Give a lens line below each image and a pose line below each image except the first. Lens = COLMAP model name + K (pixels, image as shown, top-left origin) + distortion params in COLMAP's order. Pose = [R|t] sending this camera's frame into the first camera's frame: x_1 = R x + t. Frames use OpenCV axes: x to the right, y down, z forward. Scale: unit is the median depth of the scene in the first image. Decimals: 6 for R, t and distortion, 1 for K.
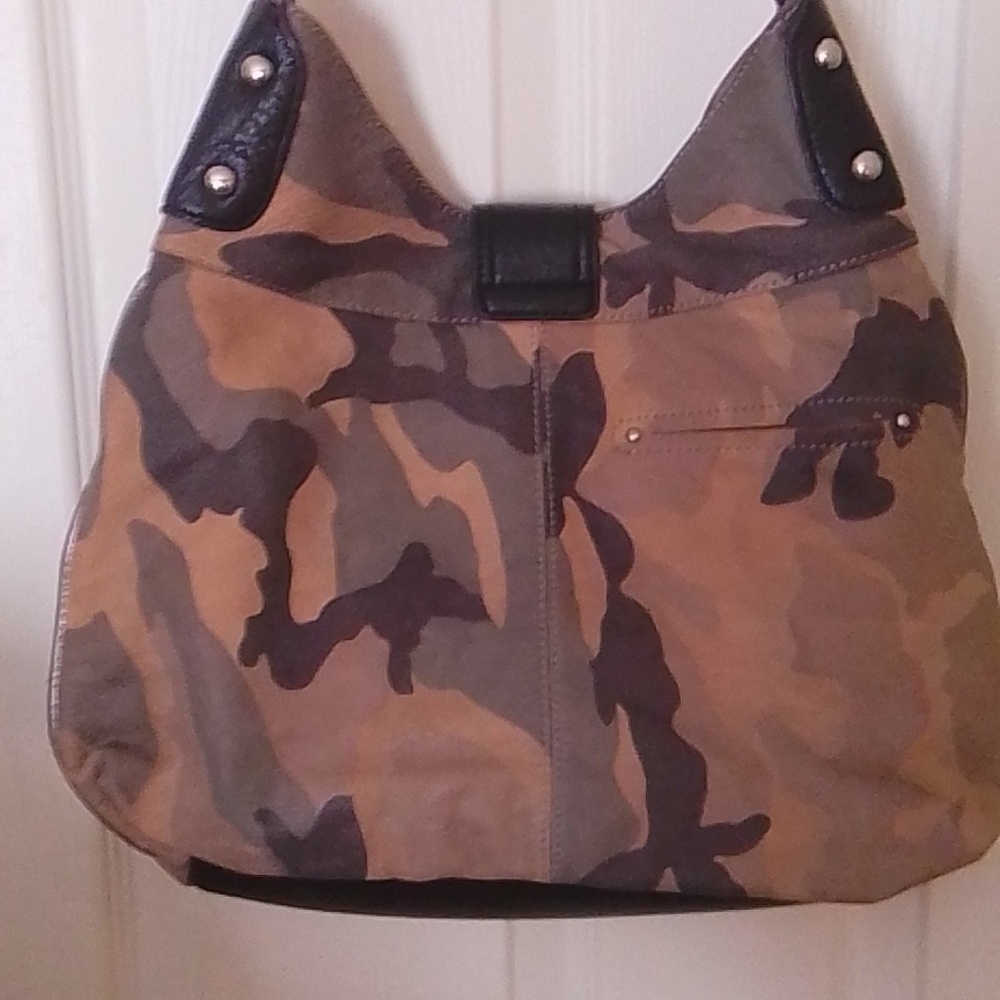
lens RADIAL K [[1851.6, 0, 500.1], [0, 1851.6, 541.2], [0, 0, 1]] dist [0.167070, -0.210882]
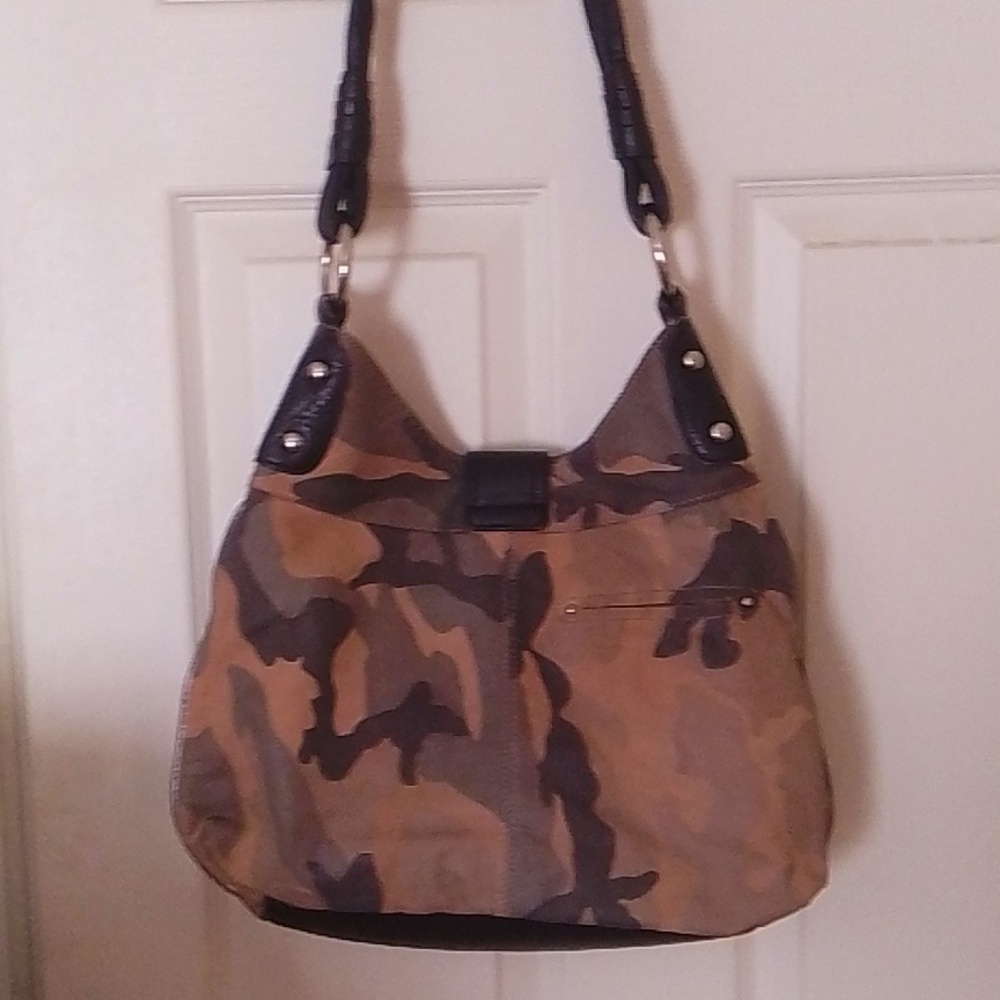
lens RADIAL K [[1851.6, 0, 500.1], [0, 1851.6, 541.2], [0, 0, 1]] dist [0.167070, -0.210882]
pose [[0.997766, 0.004752, -0.066631, 0.116367], [-0.010410, 0.996341, -0.084827, 0.014250], [0.065984, 0.085331, 0.994165, -0.472288]]
